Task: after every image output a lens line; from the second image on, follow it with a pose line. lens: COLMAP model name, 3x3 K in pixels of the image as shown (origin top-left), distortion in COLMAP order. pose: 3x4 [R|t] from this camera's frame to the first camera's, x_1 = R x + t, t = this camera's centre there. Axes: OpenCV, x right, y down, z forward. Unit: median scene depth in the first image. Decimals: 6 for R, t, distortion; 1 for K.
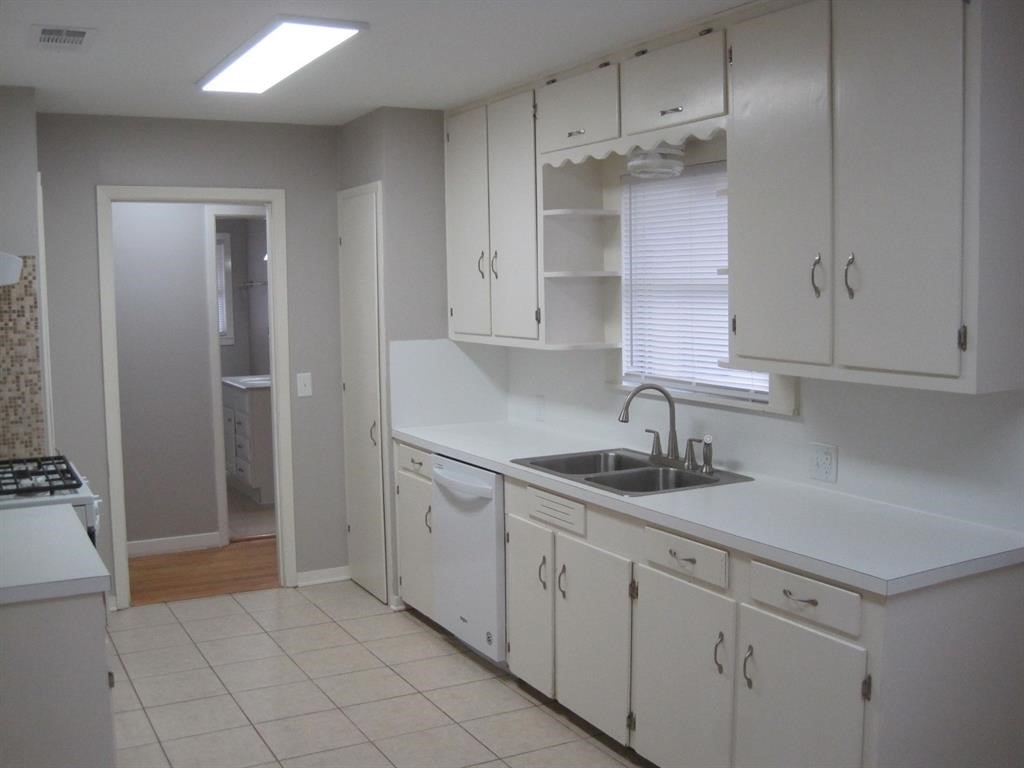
lens RADIAL K [[1070.7, 0, 511.9], [0, 1070.7, 383.7], [0, 0, 1]] dist [-0.125487, 0.000000]
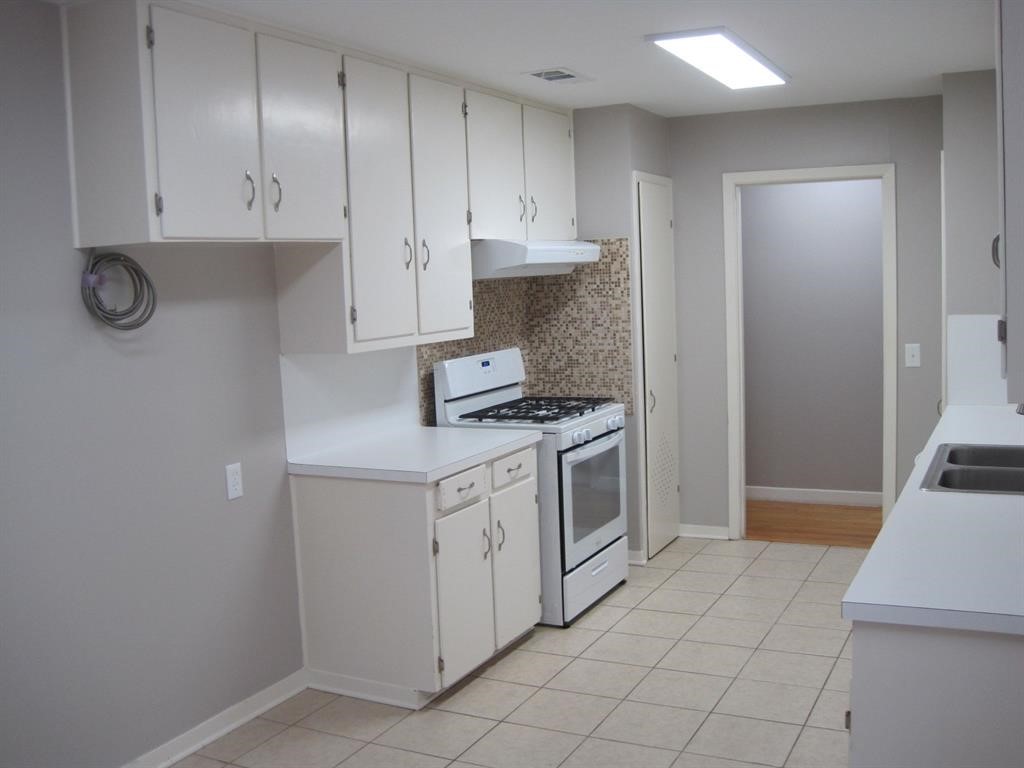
lens RADIAL K [[1070.7, 0, 511.0], [0, 1070.7, 385.6], [0, 0, 1]] dist [-0.125487, 0.000000]
pose [[0.574401, 0.078422, -0.814809, 0.517387], [-0.045799, 0.996920, 0.063663, -0.021259], [0.817292, 0.000750, 0.576223, 0.146598]]
